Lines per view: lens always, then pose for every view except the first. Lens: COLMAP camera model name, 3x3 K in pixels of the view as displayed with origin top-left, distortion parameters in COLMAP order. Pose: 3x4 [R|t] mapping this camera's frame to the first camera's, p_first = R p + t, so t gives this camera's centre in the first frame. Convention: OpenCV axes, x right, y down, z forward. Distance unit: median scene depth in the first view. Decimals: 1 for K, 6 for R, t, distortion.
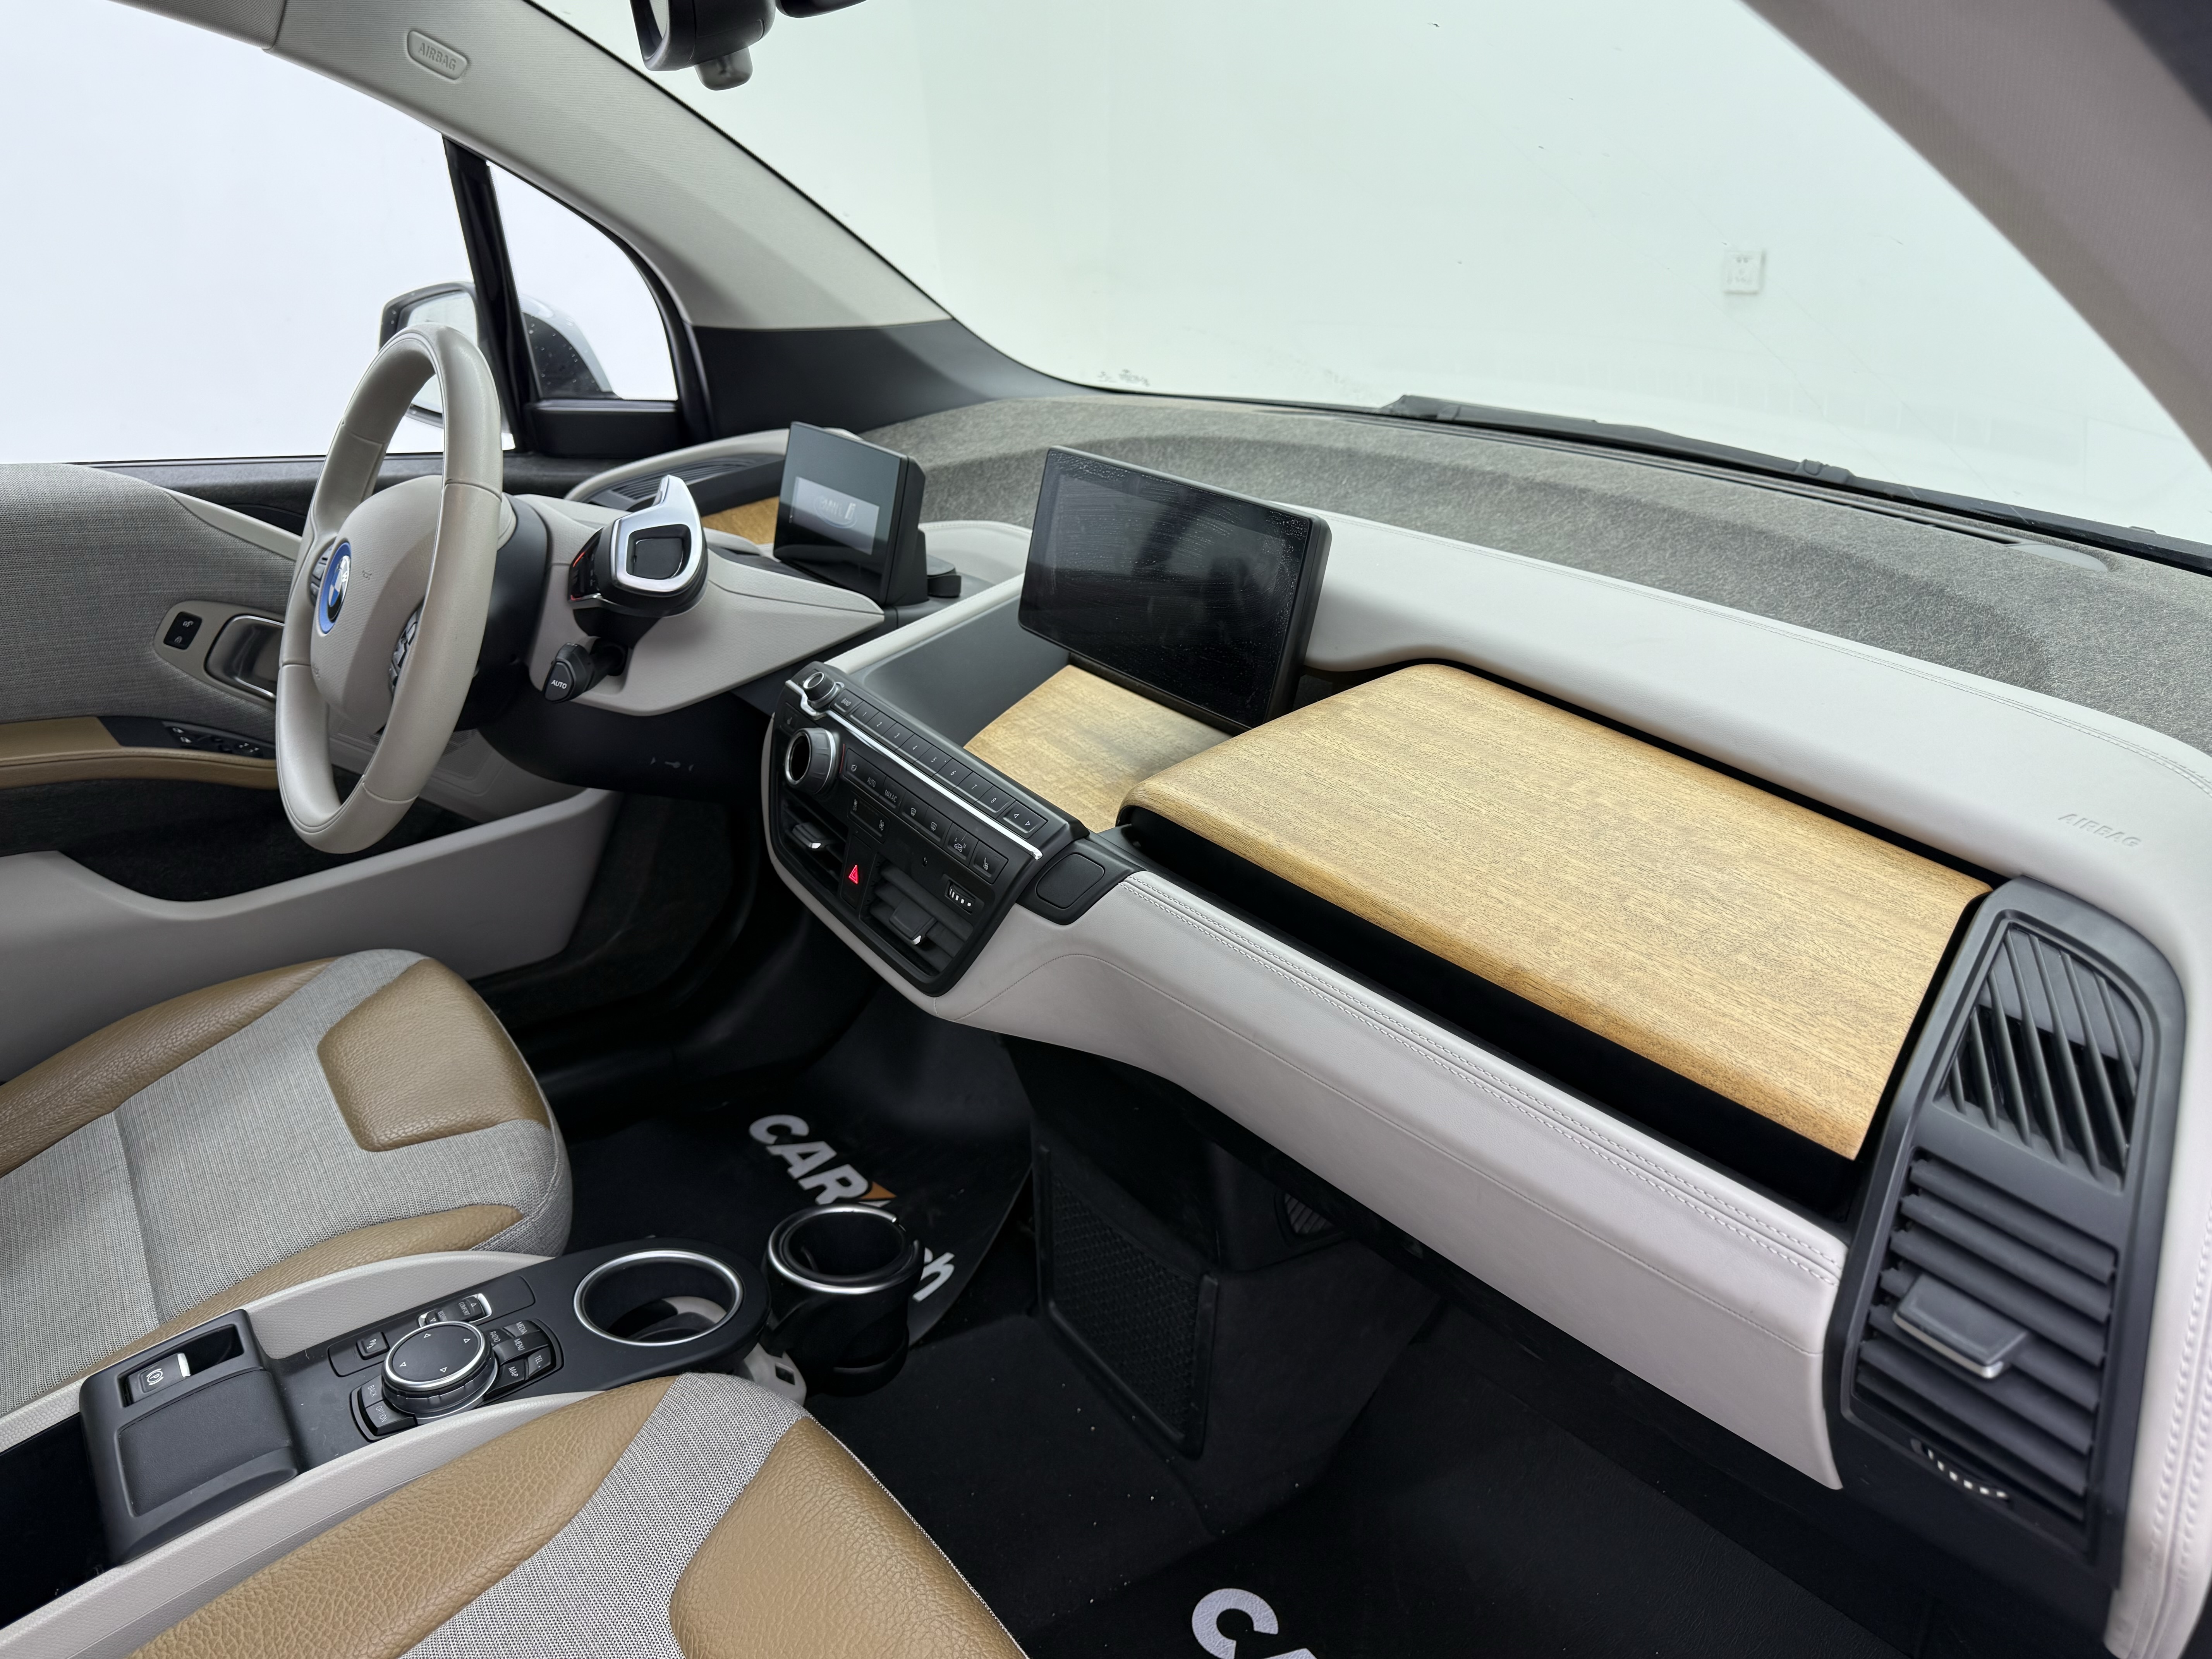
lens RADIAL K [[1547.9, 0, 1121.1], [0, 1547.9, 834.5], [0, 0, 1]] dist [0.012969, -0.026893]
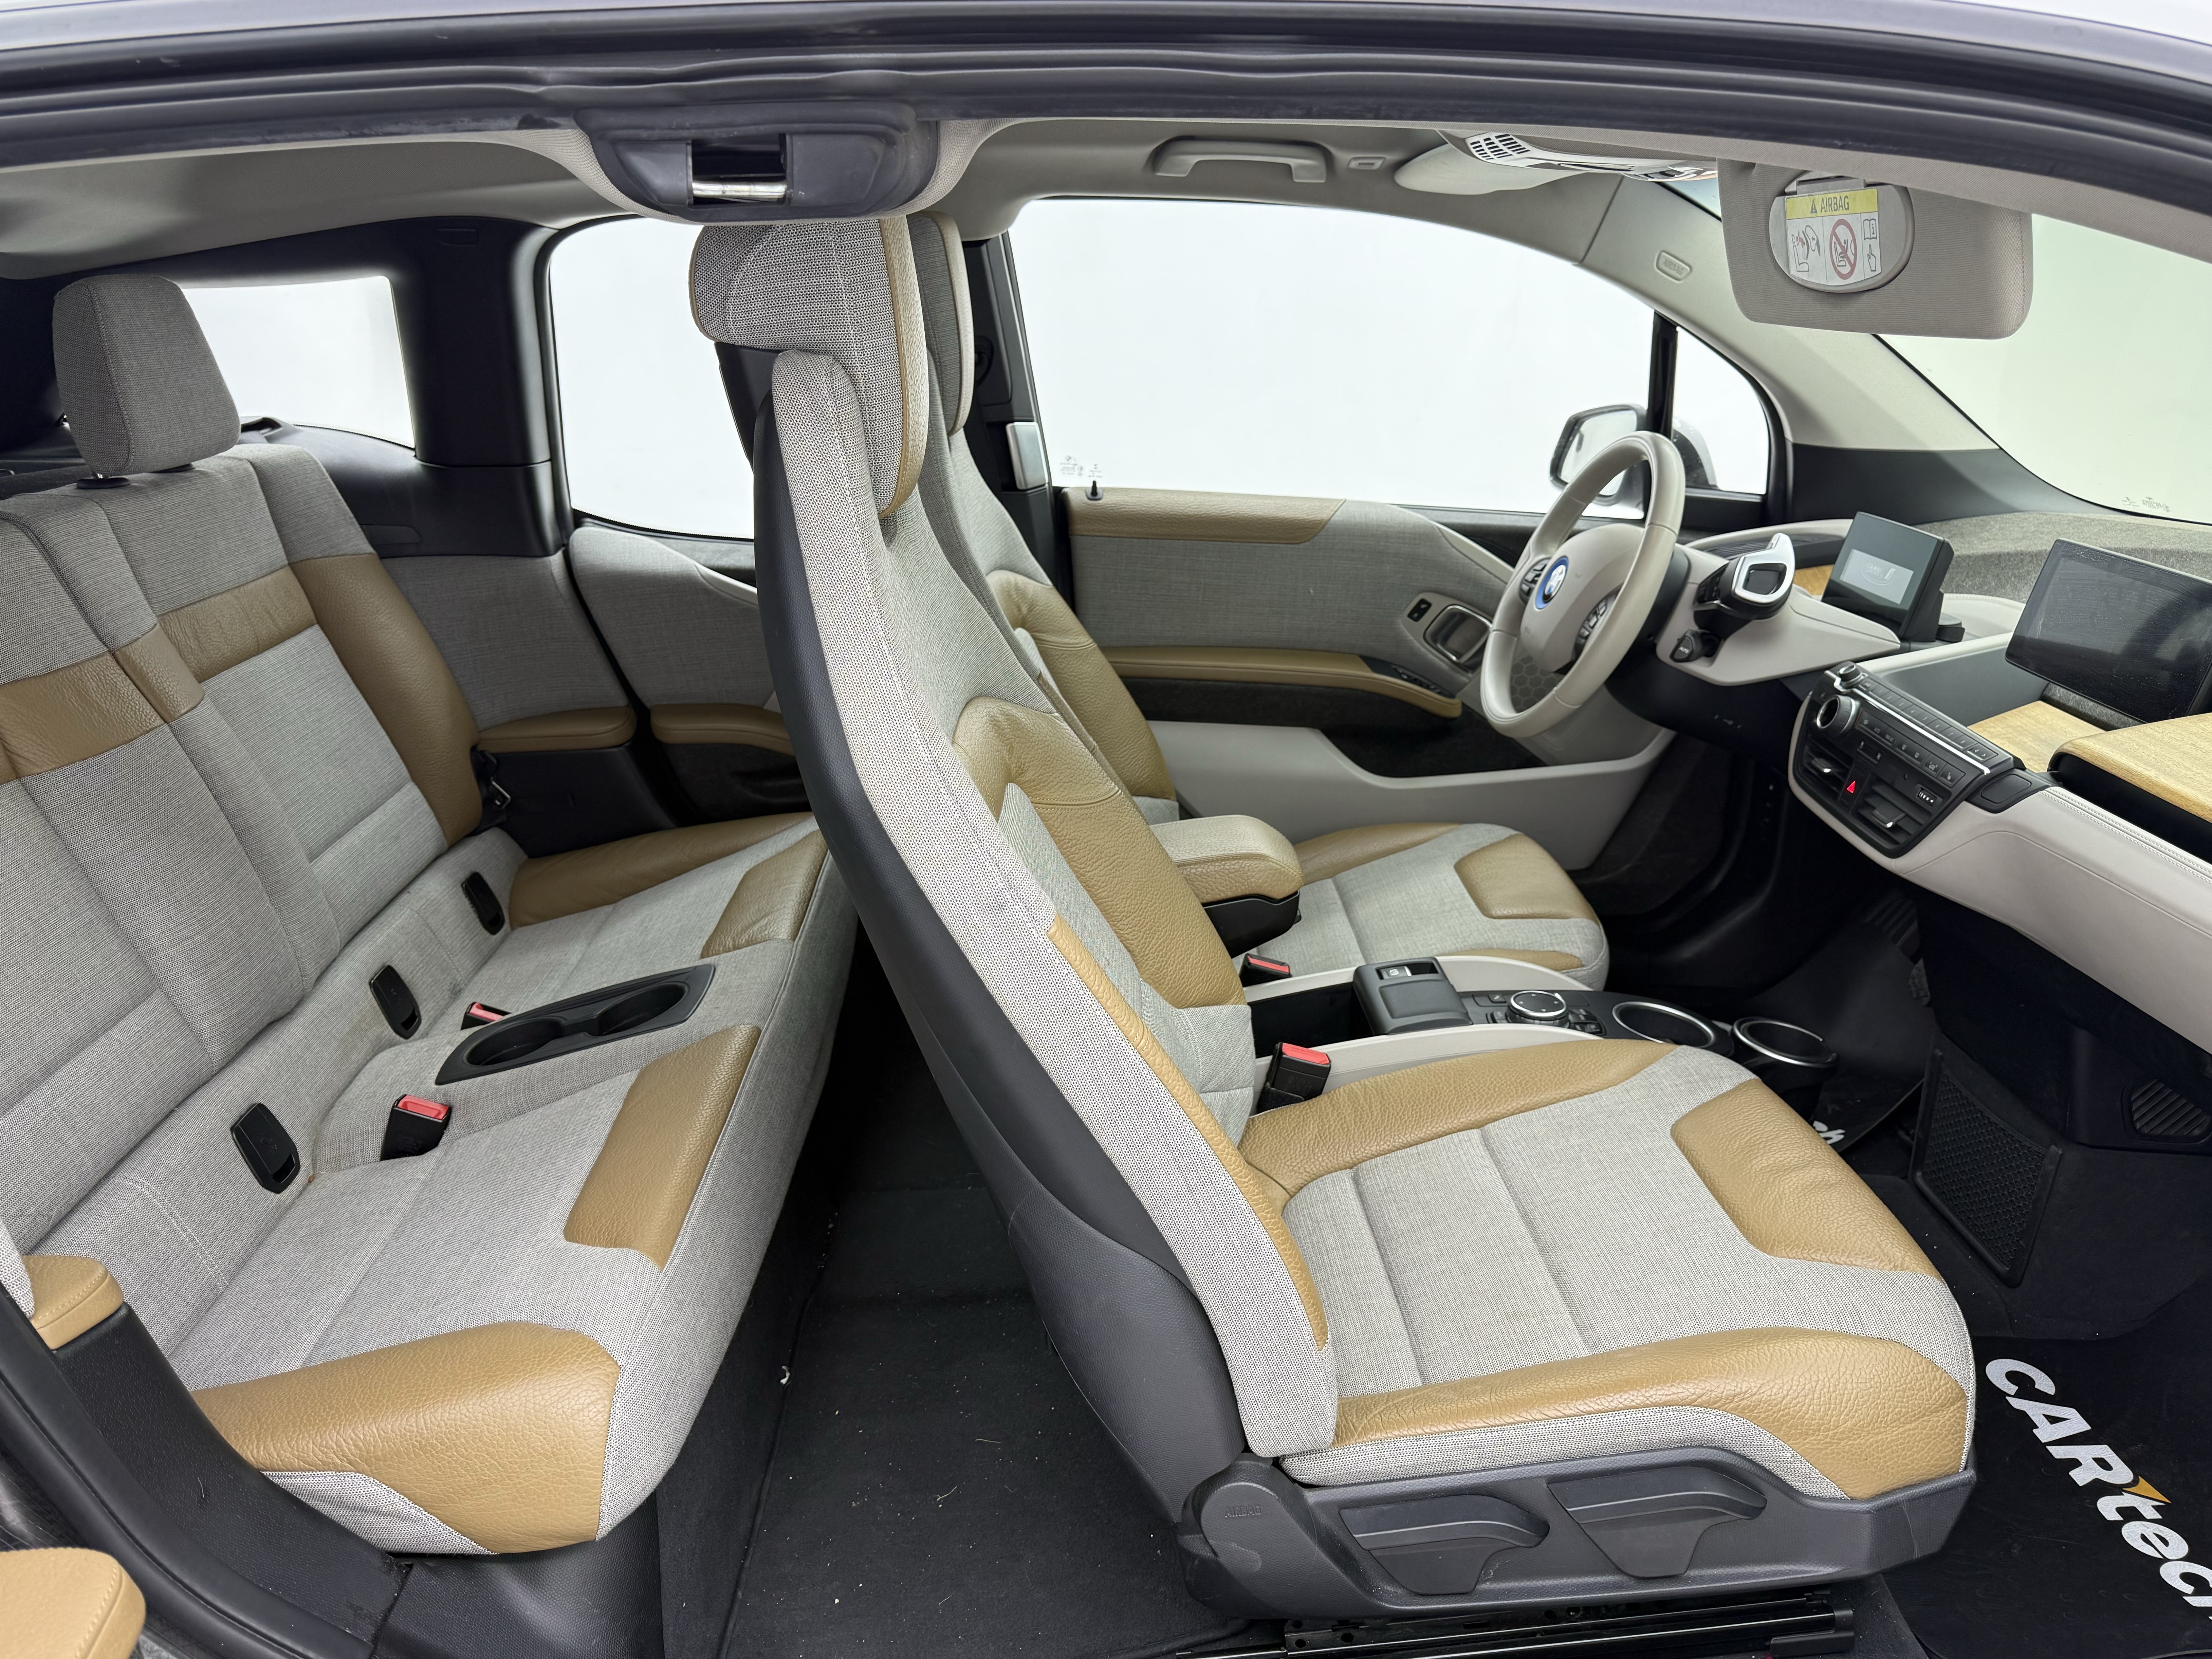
lens RADIAL K [[1547.9, 0, 1098.1], [0, 1547.9, 830.8], [0, 0, 1]] dist [0.012969, -0.026893]
pose [[0.815413, 0.188560, -0.547308, 0.063086], [-0.225365, 0.974274, -0.000103, 0.204191], [0.533209, 0.123428, 0.836931, -0.613589]]
